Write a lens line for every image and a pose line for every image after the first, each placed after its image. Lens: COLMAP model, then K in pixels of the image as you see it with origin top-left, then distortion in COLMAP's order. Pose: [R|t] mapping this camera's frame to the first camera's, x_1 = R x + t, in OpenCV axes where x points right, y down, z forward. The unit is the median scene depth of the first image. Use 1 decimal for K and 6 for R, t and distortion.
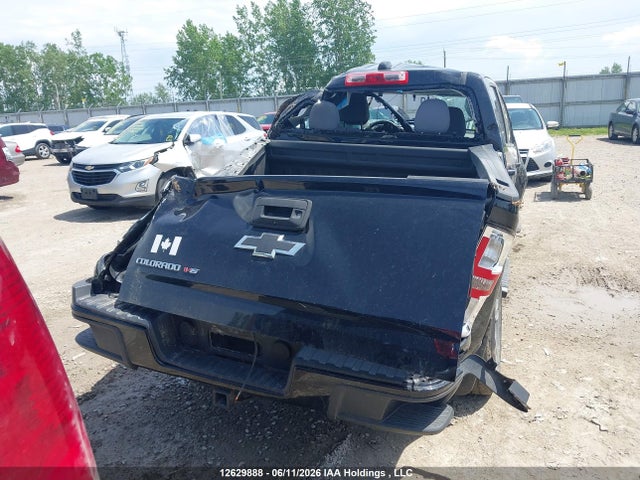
lens RADIAL K [[512.1, 0, 320.0], [0, 512.1, 240.0], [0, 0, 1]] dist [0.009551, -0.004383]
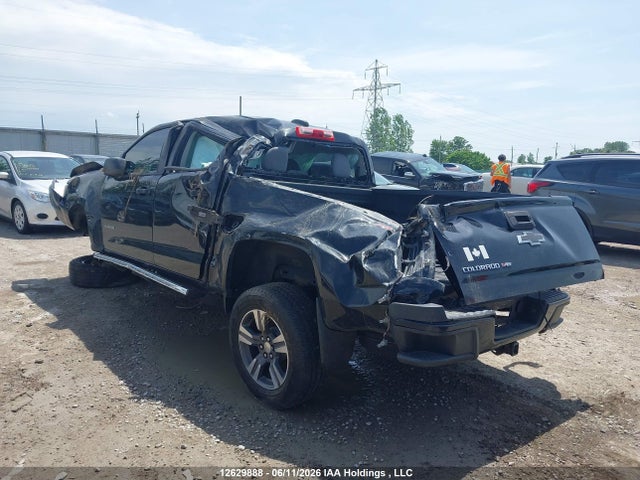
lens RADIAL K [[512.1, 0, 320.0], [0, 512.1, 240.0], [0, 0, 1]] dist [0.009551, -0.004383]
pose [[0.395129, -0.079647, 0.915166, -1.099410], [0.175870, 0.984365, 0.009736, -0.070732], [-0.901633, 0.157103, 0.402959, 0.545043]]
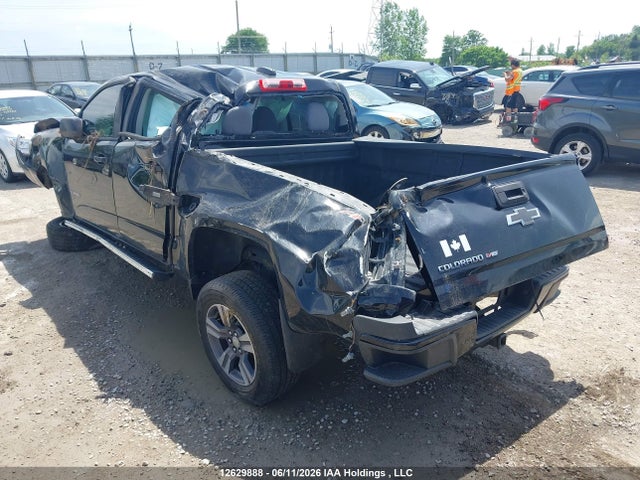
lens RADIAL K [[512.8, 0, 320.6], [0, 512.8, 243.2], [0, 0, 1]] dist [0.005225, 0.001835]
pose [[0.410095, -0.263656, 0.873102, -0.940138], [0.226866, 0.956704, 0.182342, -0.180592], [-0.883376, 0.123300, 0.452154, 0.493836]]
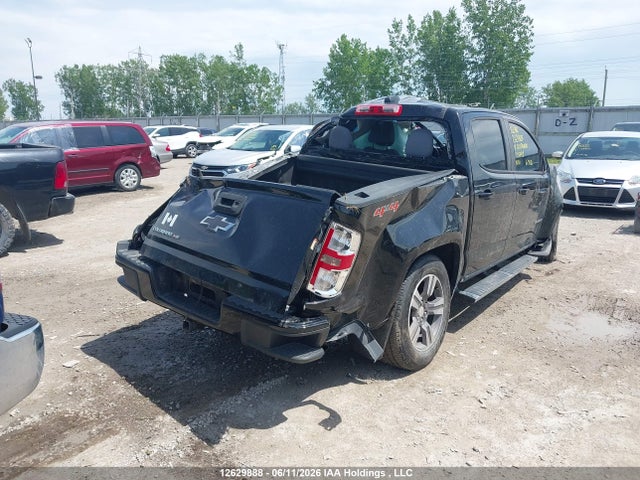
lens RADIAL K [[526.4, 0, 320.0], [0, 526.4, 240.0], [0, 0, 1]] dist [0.098230, -0.250432]
pose [[0.956725, 0.109538, -0.269590, 0.039227], [-0.117507, 0.992980, -0.013550, 0.002794], [0.266213, 0.044642, 0.962880, -0.026413]]
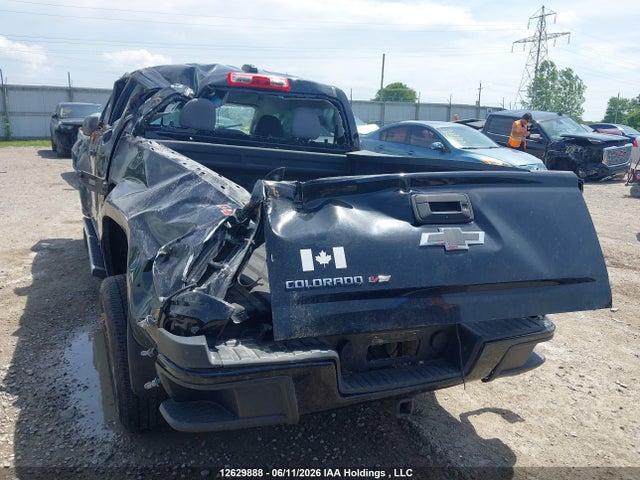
lens RADIAL K [[512.1, 0, 320.0], [0, 512.1, 240.0], [0, 0, 1]] dist [0.009551, -0.004383]
pose [[0.643834, -0.111762, 0.756959, -0.620976], [0.127707, 0.991095, 0.037710, -0.035650], [-0.754433, 0.072390, 0.652373, 0.297938]]
